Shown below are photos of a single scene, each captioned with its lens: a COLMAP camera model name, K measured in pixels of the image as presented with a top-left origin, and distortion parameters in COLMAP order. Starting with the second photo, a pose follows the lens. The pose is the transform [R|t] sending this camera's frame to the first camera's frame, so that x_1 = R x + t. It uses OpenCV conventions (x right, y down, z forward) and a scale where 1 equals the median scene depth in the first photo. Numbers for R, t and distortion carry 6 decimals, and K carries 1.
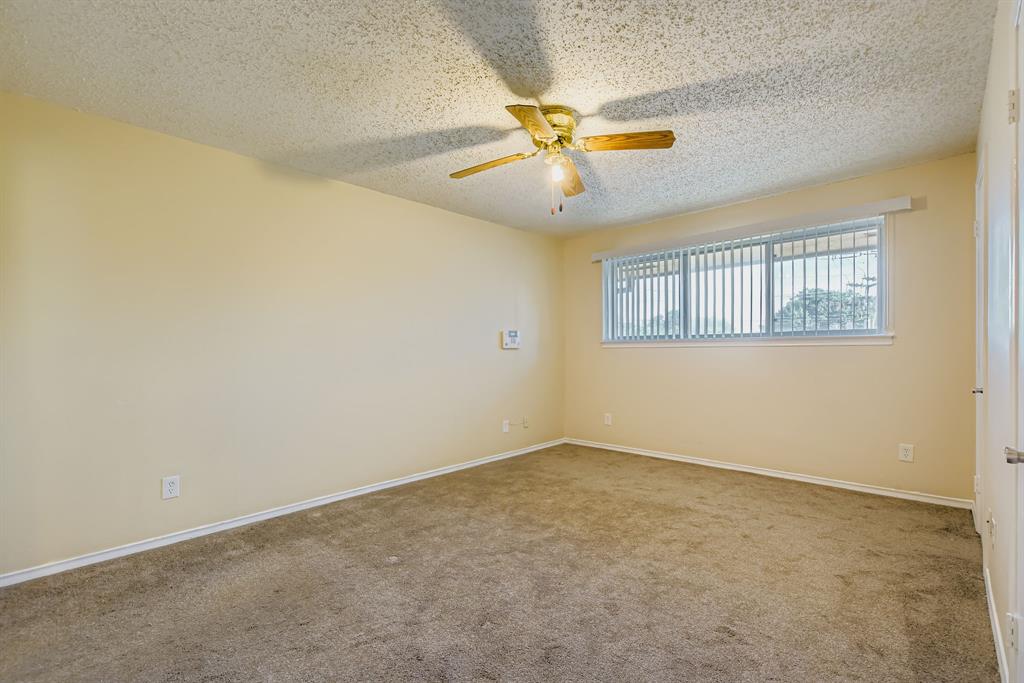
lens RADIAL K [[448.8, 0, 511.2], [0, 448.8, 345.4], [0, 0, 1]] dist [0.001774, -0.001597]
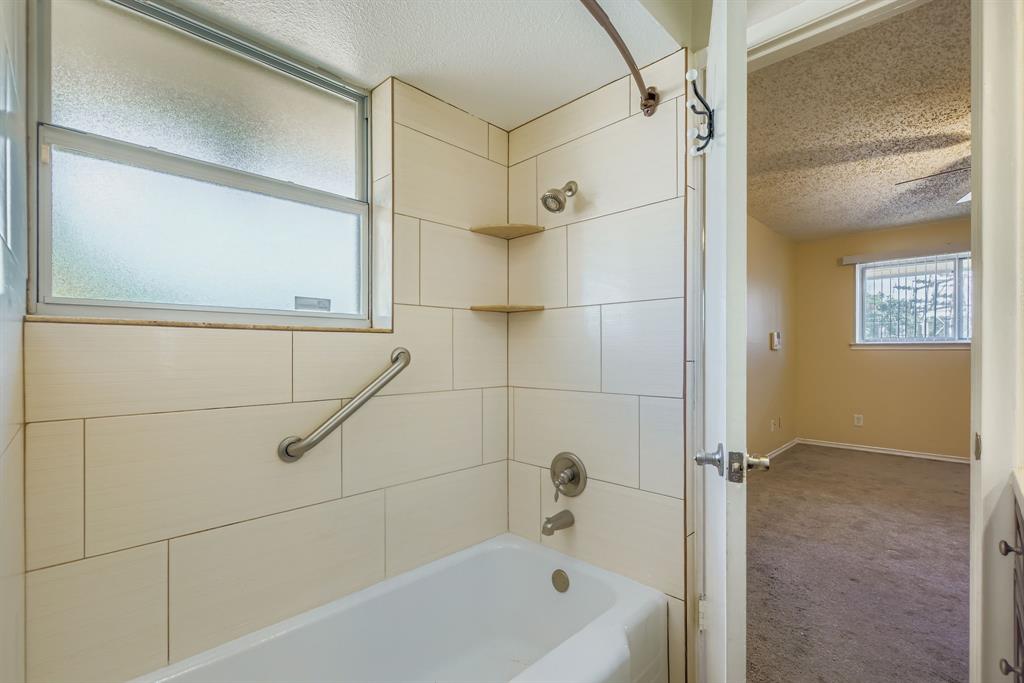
lens RADIAL K [[448.8, 0, 512.8], [0, 448.8, 342.2], [0, 0, 1]] dist [0.001774, -0.001597]
pose [[0.999788, 0.011983, -0.016773, -0.591654], [-0.012045, 0.999921, -0.003574, 0.000988], [0.016729, 0.003776, 0.999853, -0.030970]]
